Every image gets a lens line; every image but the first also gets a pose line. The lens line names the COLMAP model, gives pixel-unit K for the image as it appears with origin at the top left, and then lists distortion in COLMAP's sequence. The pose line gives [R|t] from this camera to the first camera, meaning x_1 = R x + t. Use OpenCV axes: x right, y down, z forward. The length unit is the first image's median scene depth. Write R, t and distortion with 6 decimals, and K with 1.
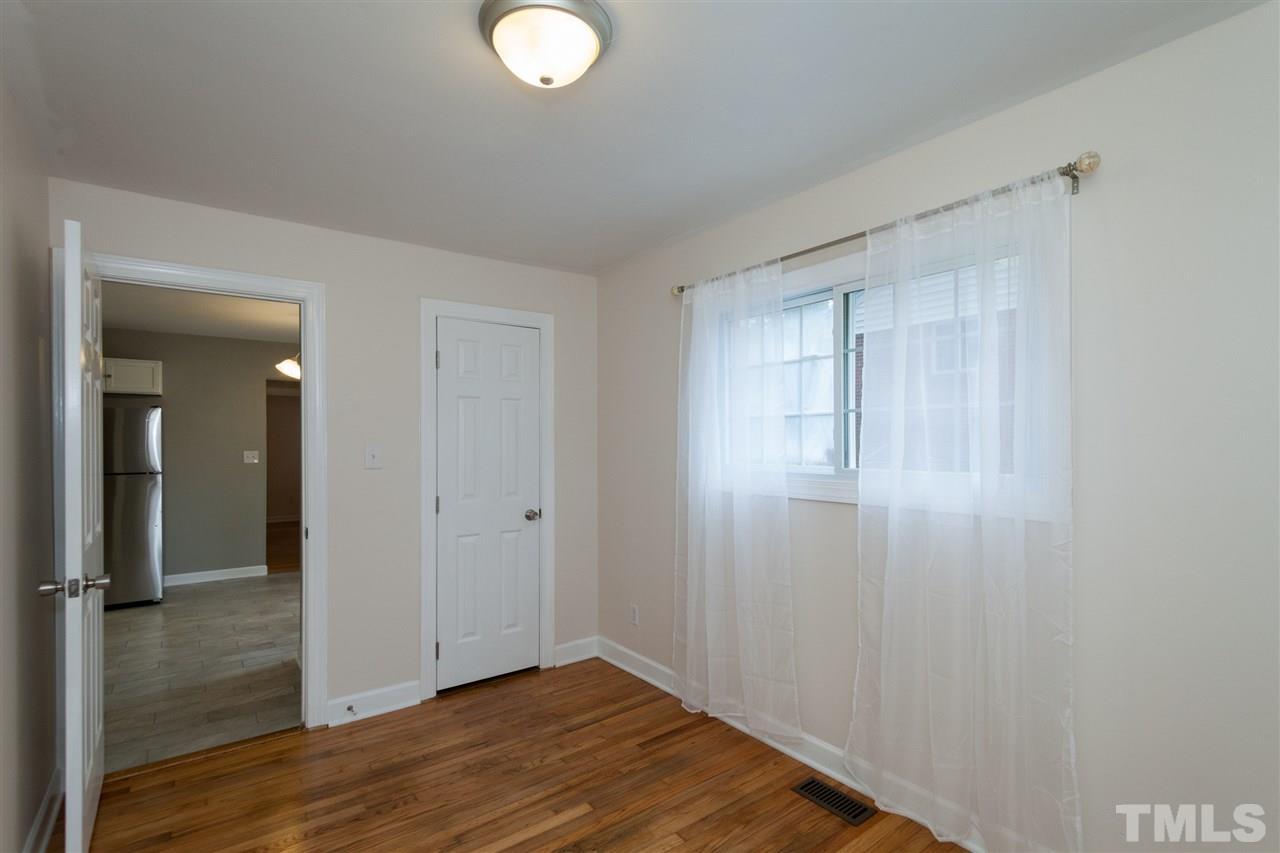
lens RADIAL K [[595.9, 0, 654.5], [0, 595.9, 441.8], [0, 0, 1]] dist [0.008750, -0.000149]
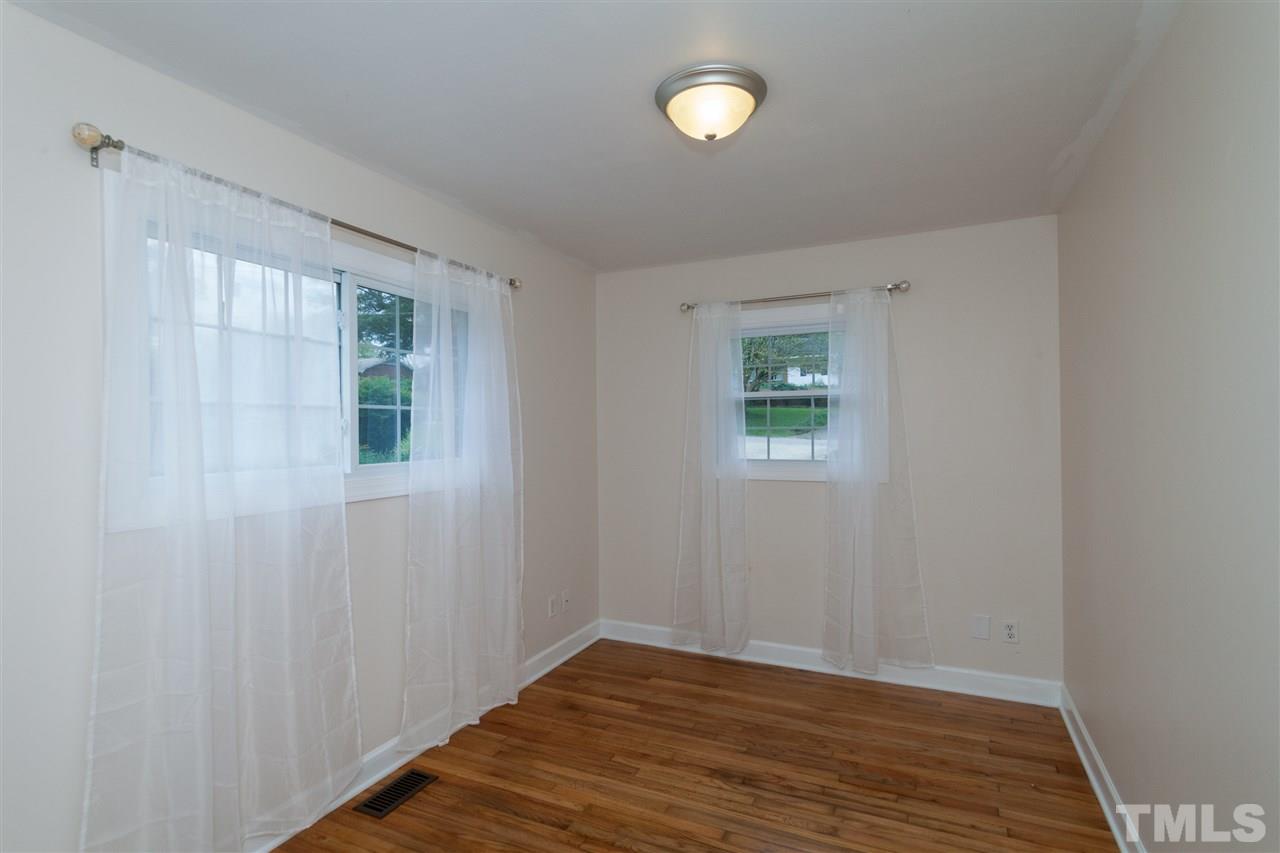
lens RADIAL K [[578.0, 0, 640.0], [0, 578.0, 426.5], [0, 0, 1]] dist [0.008281, -0.000407]
pose [[-0.412242, 0.006533, 0.911051, -0.772397], [0.002708, 0.999979, -0.005945, -0.012961], [-0.911070, 0.000016, -0.412251, 1.032714]]
